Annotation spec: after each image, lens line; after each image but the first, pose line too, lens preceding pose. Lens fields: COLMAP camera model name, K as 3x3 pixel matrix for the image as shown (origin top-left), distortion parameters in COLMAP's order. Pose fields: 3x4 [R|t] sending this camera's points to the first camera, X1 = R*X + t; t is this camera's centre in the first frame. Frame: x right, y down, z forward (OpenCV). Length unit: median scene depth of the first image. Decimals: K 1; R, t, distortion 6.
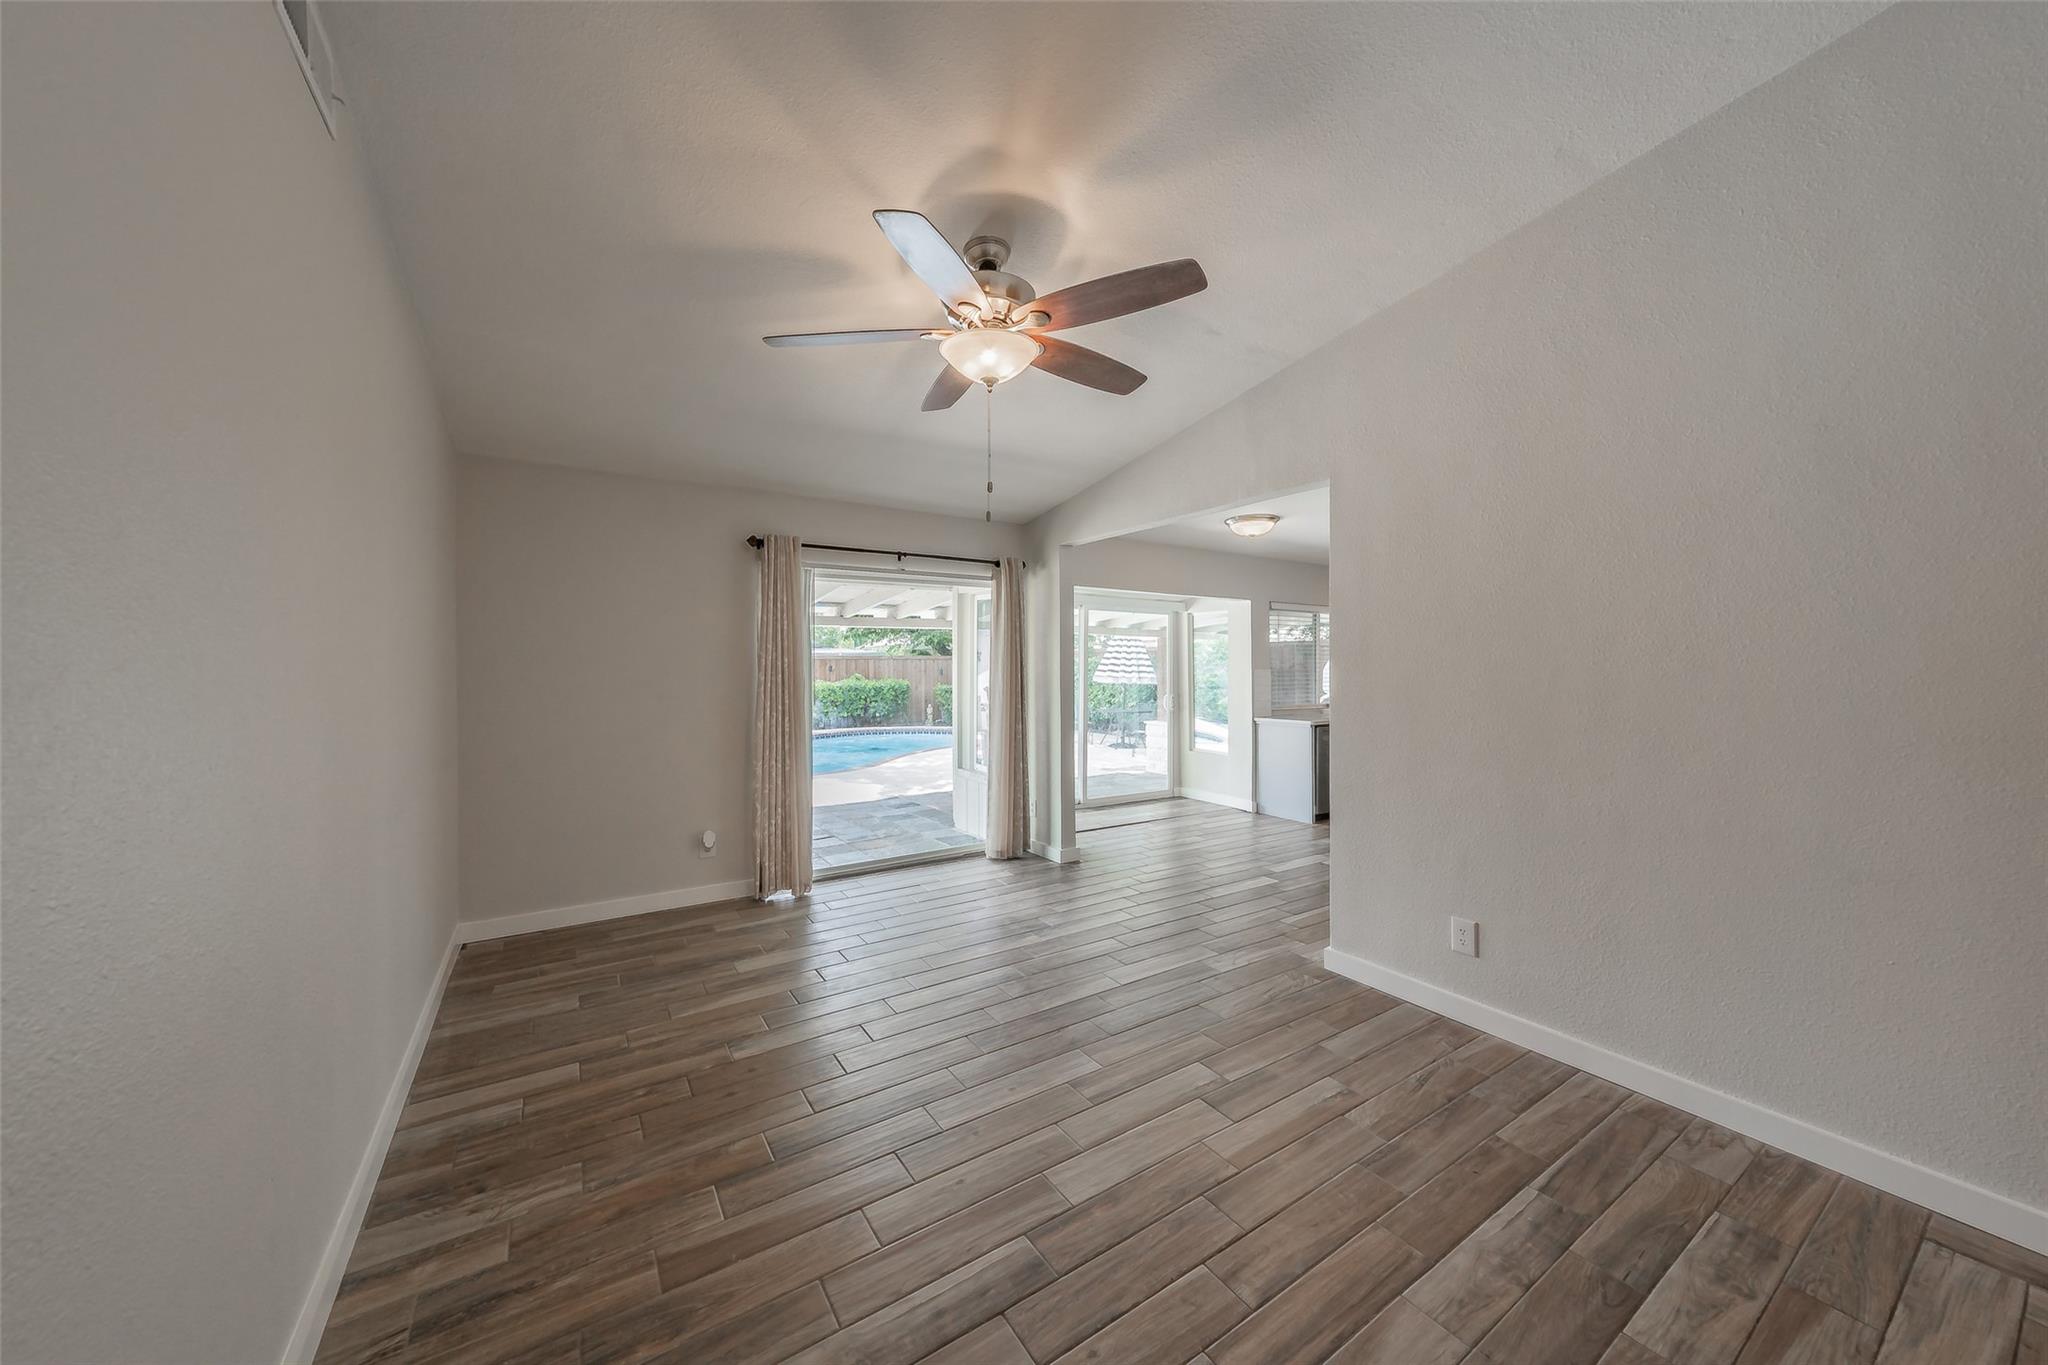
lens RADIAL K [[711.1, 0, 1016.6], [0, 711.1, 670.0], [0, 0, 1]] dist [-0.000614, -0.000024]
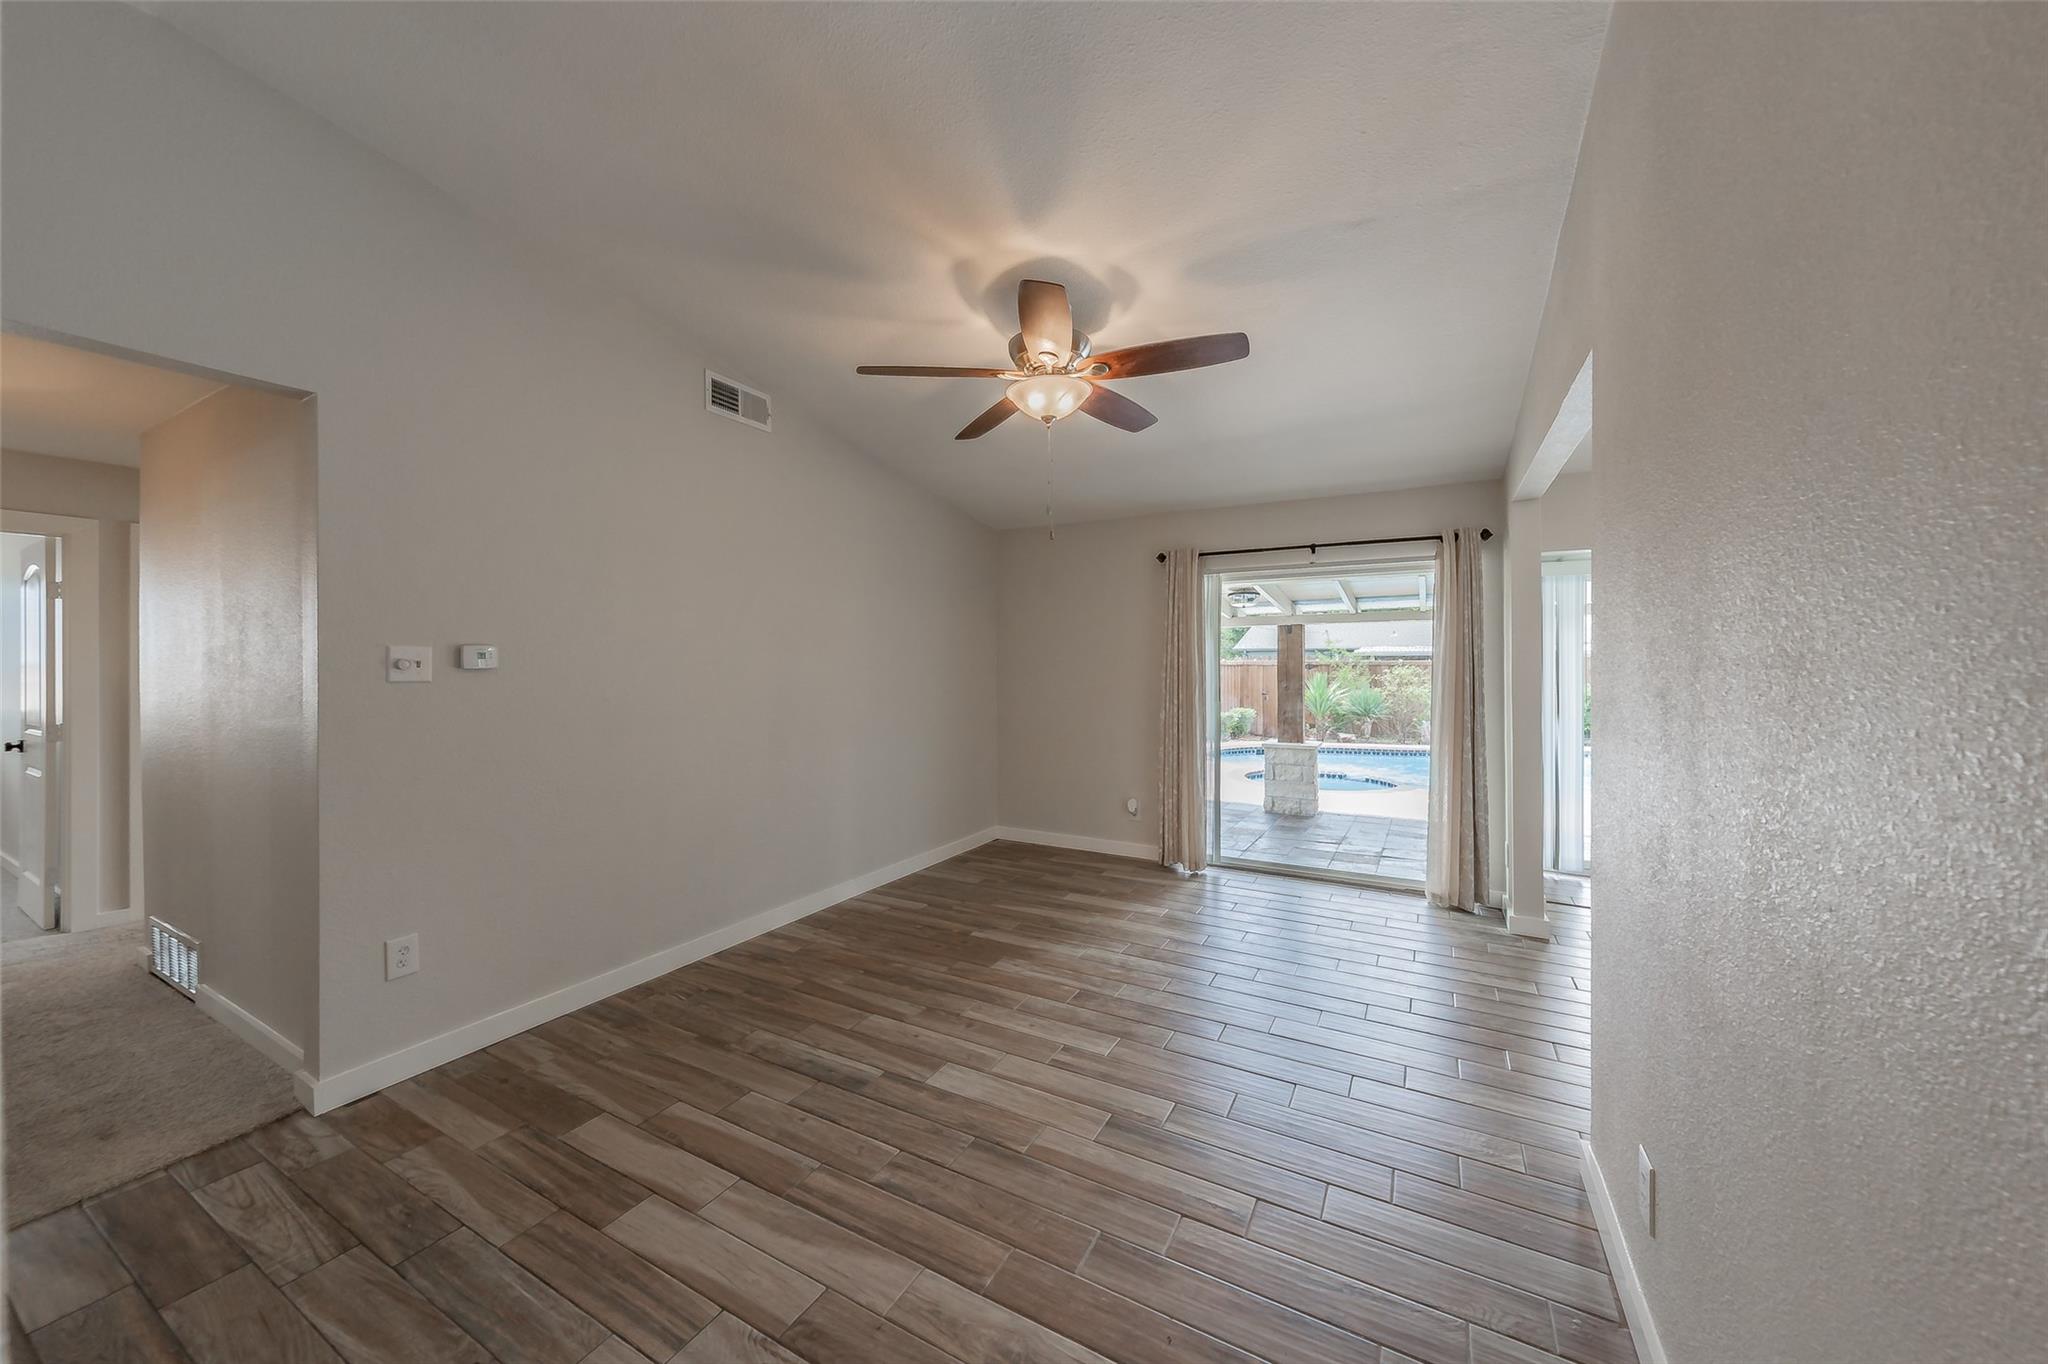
lens RADIAL K [[711.1, 0, 1003.1], [0, 711.1, 669.4], [0, 0, 1]] dist [-0.000614, -0.000024]
pose [[0.475948, 0.006776, -0.879447, 0.856184], [-0.007624, 0.999965, 0.003579, -0.000164], [0.879440, 0.005002, 0.475983, 0.342362]]
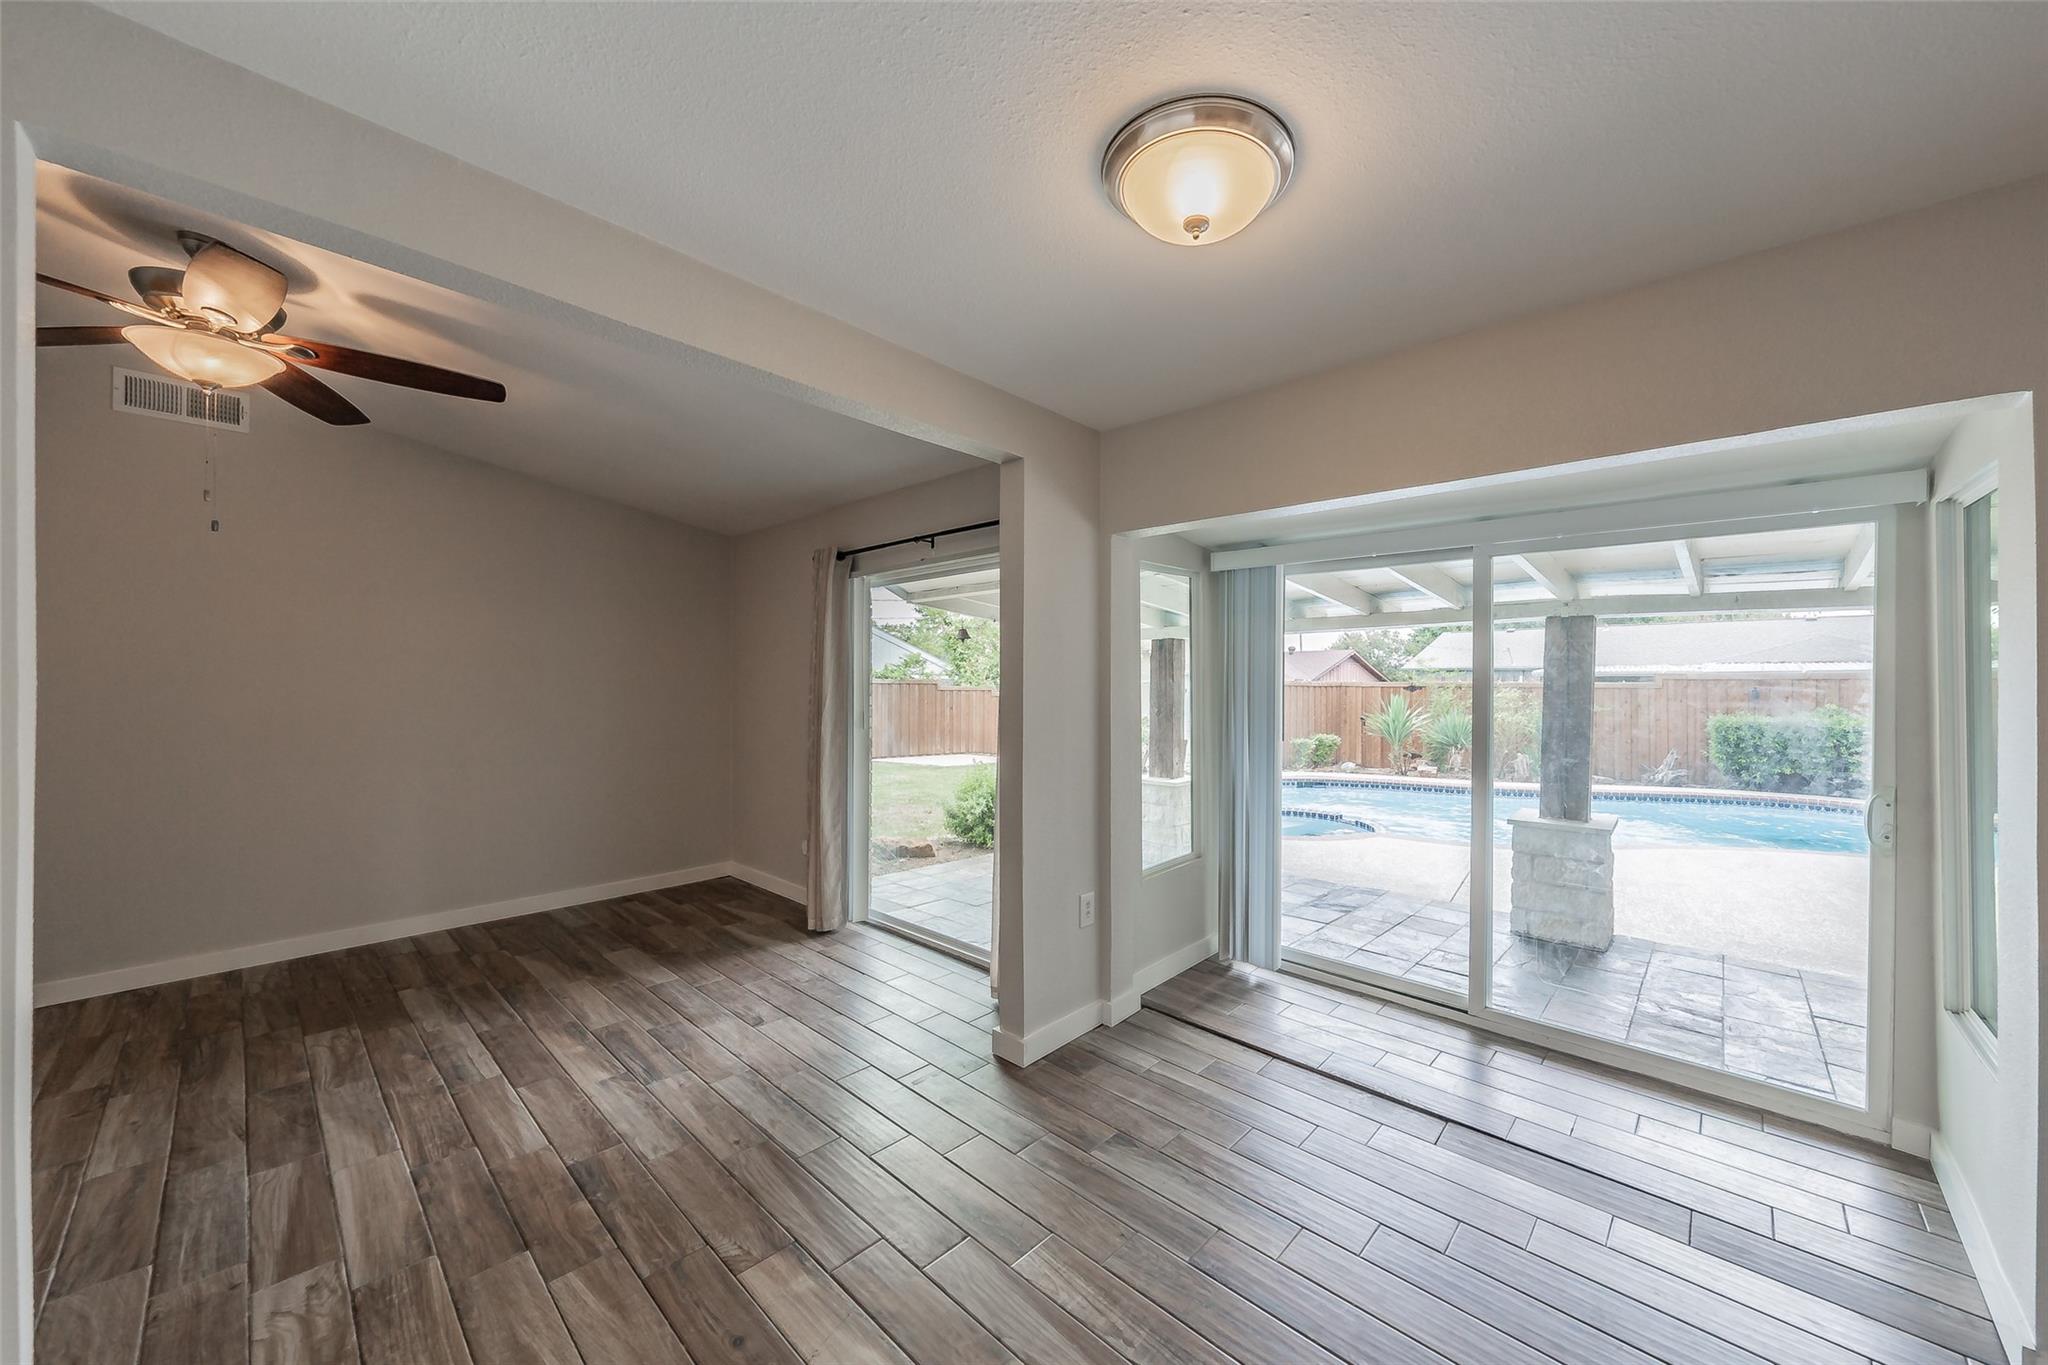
lens RADIAL K [[711.1, 0, 1035.5], [0, 711.1, 672.5], [0, 0, 1]] dist [-0.000614, -0.000024]
pose [[0.291800, -0.018662, -0.956297, 1.087363], [-0.006994, 0.999741, -0.021644, -0.001711], [0.956454, 0.013004, 0.291593, 1.606288]]
